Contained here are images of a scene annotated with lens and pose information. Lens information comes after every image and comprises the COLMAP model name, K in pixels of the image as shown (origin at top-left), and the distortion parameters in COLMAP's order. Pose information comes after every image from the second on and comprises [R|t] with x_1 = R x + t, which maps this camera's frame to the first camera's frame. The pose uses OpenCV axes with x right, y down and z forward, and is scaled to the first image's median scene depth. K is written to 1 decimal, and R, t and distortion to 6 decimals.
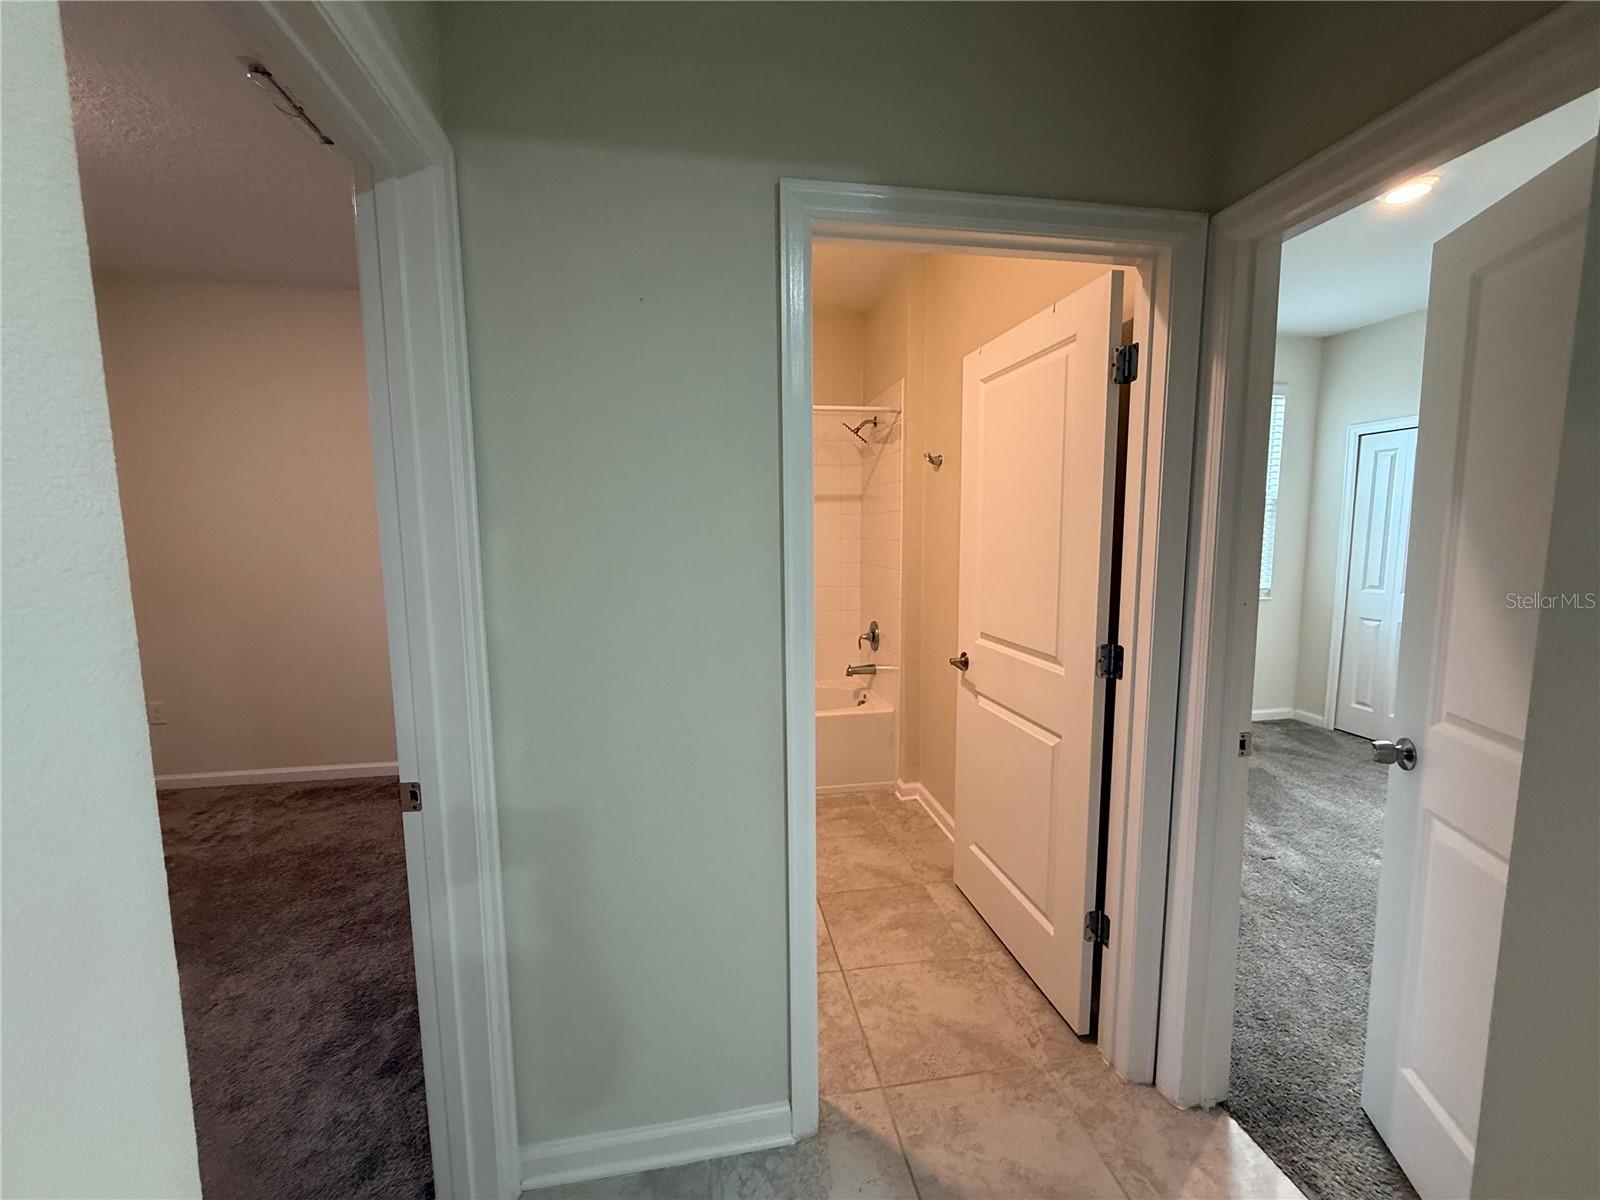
lens RADIAL K [[637.1, 0, 800.0], [0, 637.1, 600.0], [0, 0, 1]] dist [0.002017, -0.000052]
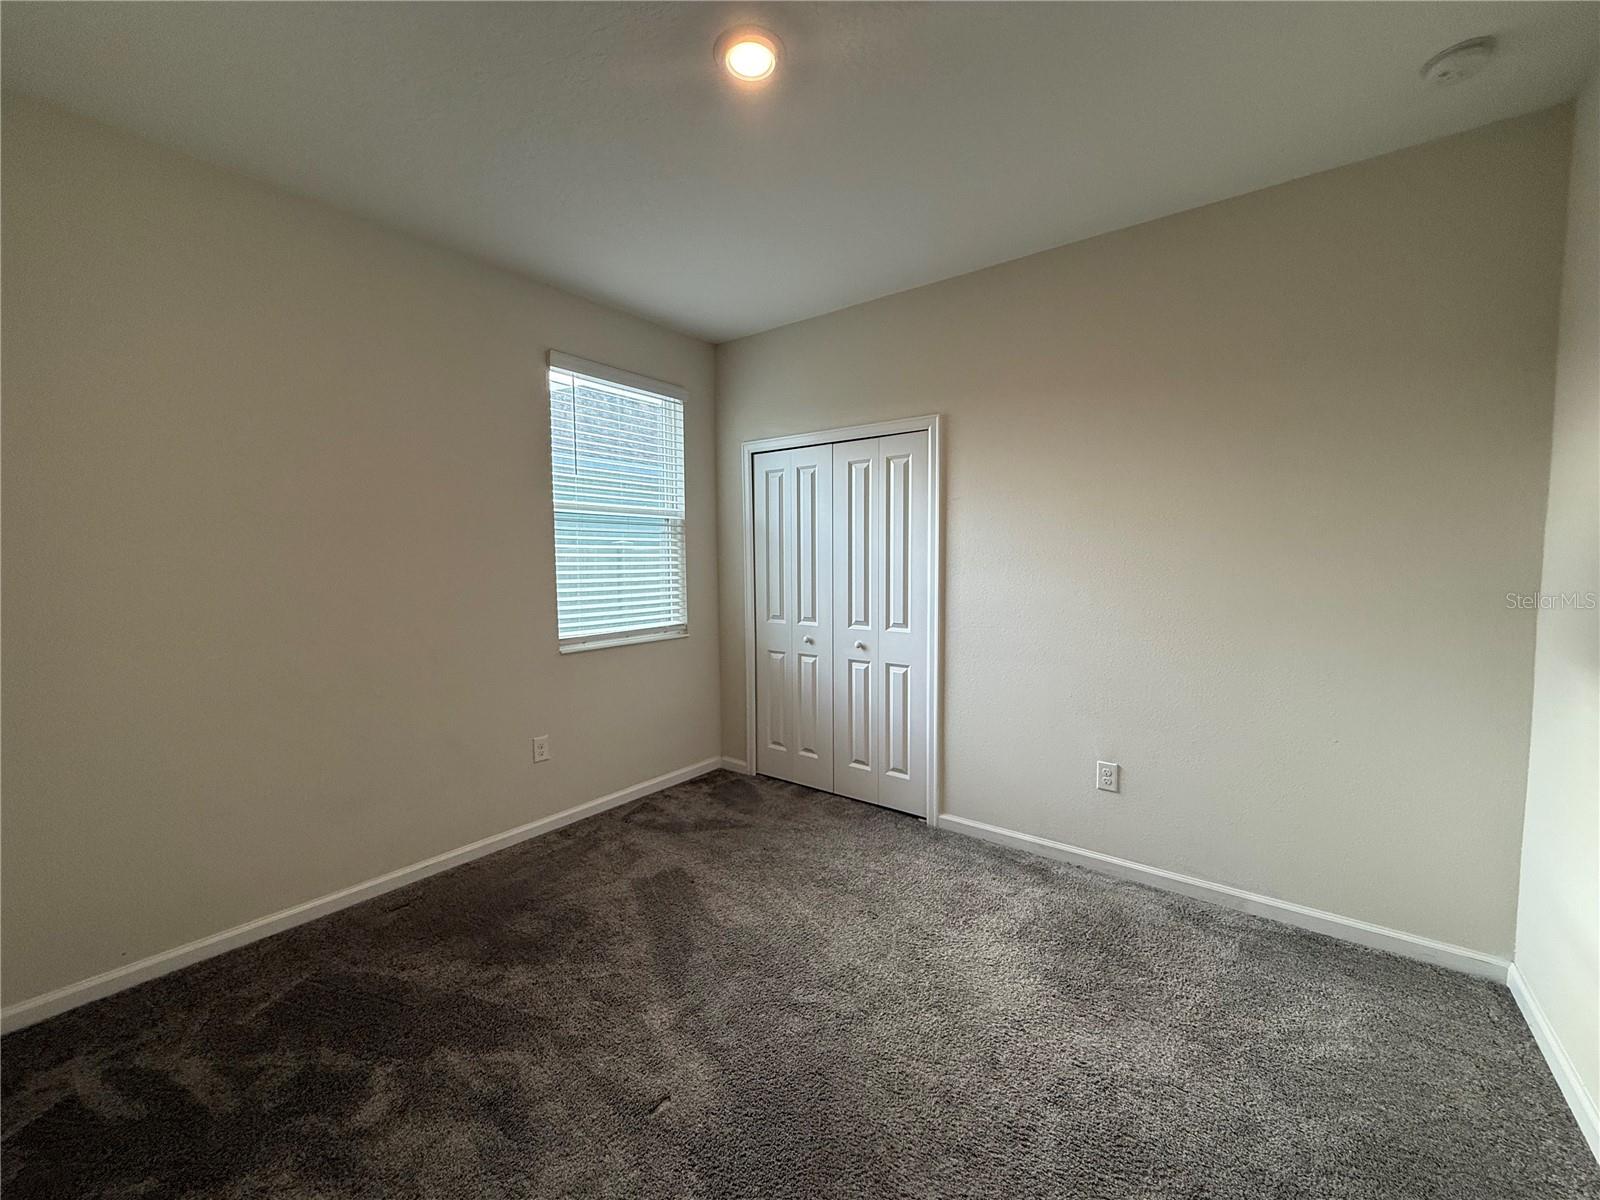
lens RADIAL K [[638.7, 0, 798.7], [0, 638.7, 602.9], [0, 0, 1]] dist [-0.000220, 0.000011]
pose [[0.733183, -0.048358, 0.678310, 0.306153], [0.076269, 0.997023, -0.011360, -0.028902], [-0.675741, 0.060063, 0.734688, 0.306651]]
